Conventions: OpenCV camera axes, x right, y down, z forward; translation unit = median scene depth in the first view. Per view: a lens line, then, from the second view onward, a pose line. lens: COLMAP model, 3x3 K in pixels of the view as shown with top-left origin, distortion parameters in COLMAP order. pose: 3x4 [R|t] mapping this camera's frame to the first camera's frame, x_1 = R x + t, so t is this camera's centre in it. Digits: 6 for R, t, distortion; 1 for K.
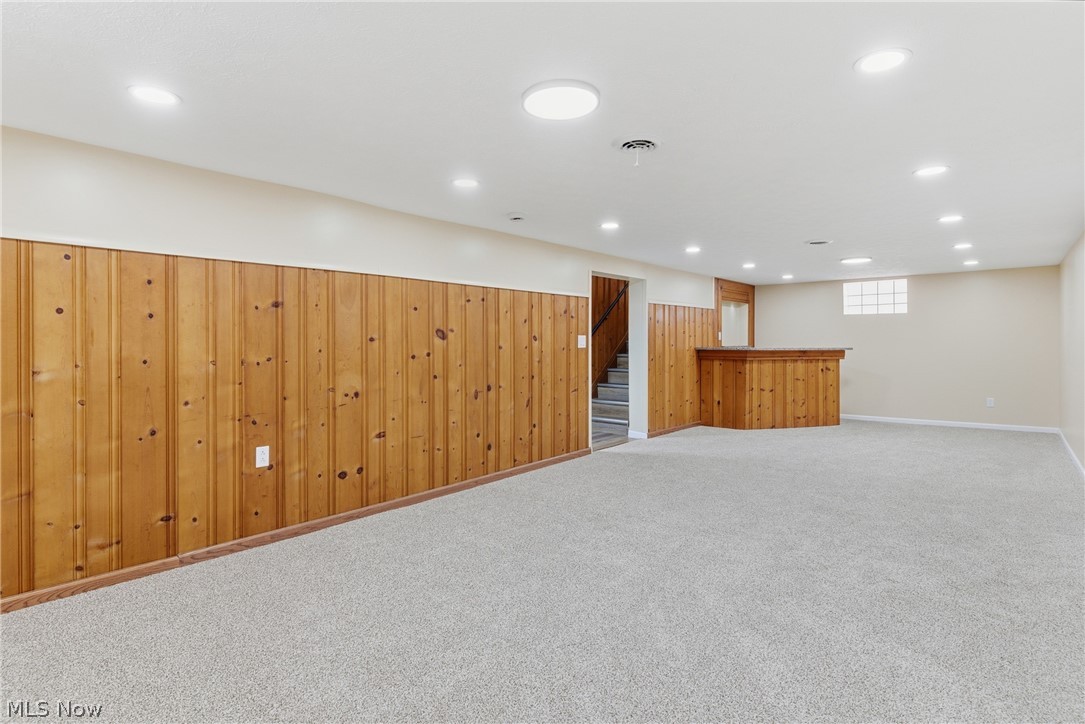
lens RADIAL K [[533.6, 0, 515.8], [0, 533.6, 346.2], [0, 0, 1]] dist [-0.001152, -0.000370]
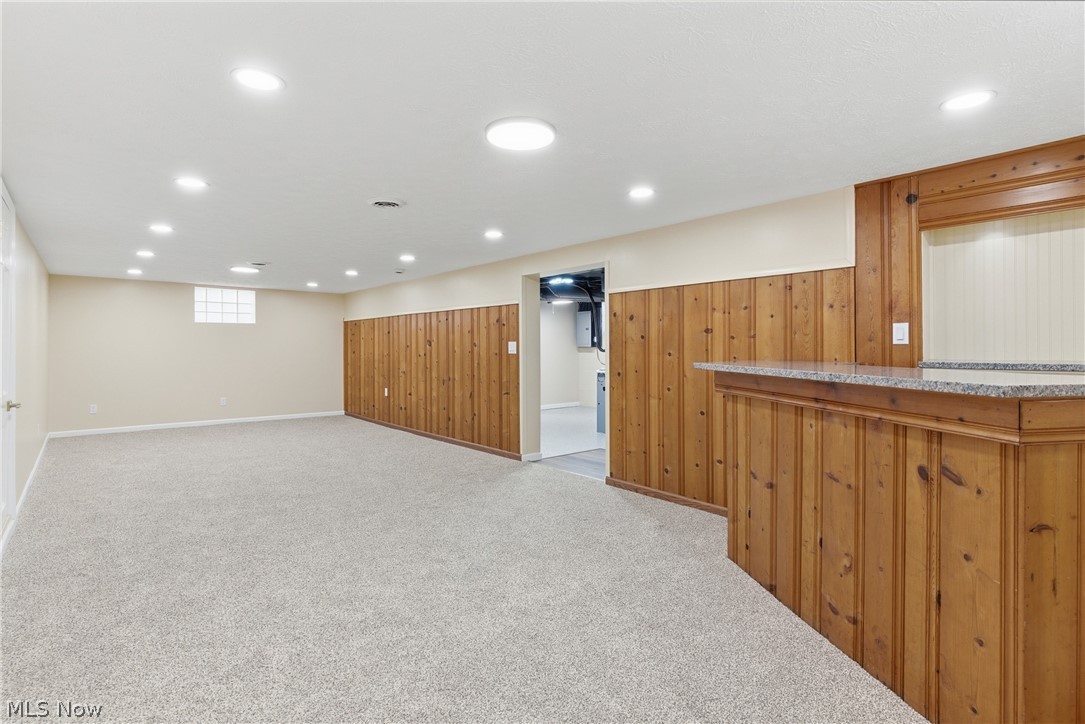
lens RADIAL K [[527.2, 0, 542.5], [0, 527.2, 362.0], [0, 0, 1]] dist [-0.000945, -0.000224]
pose [[-0.109301, 0.035013, -0.993392, 1.117775], [-0.003745, 0.999358, 0.035636, -0.017333], [0.994002, 0.007616, -0.109099, 1.159335]]
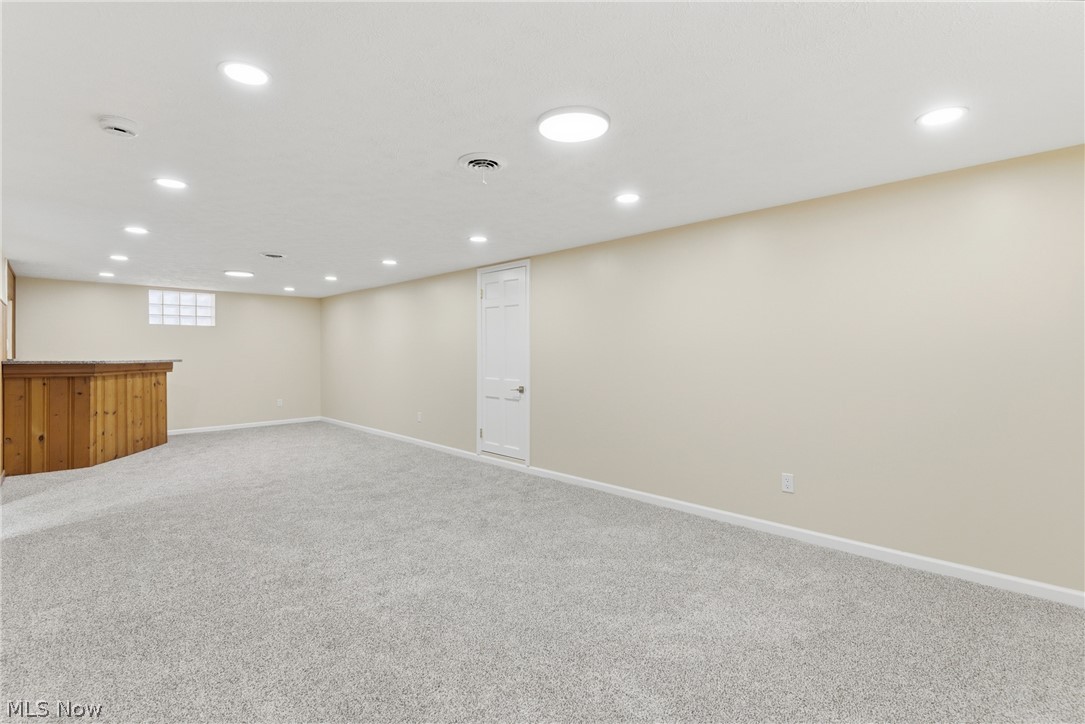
lens RADIAL K [[527.2, 0, 542.5], [0, 527.2, 362.0], [0, 0, 1]] dist [-0.000945, -0.000224]
pose [[0.084746, -0.014854, 0.996292, -0.356347], [0.007913, 0.999867, 0.014234, -0.001590], [-0.996371, 0.006678, 0.084852, 0.359455]]
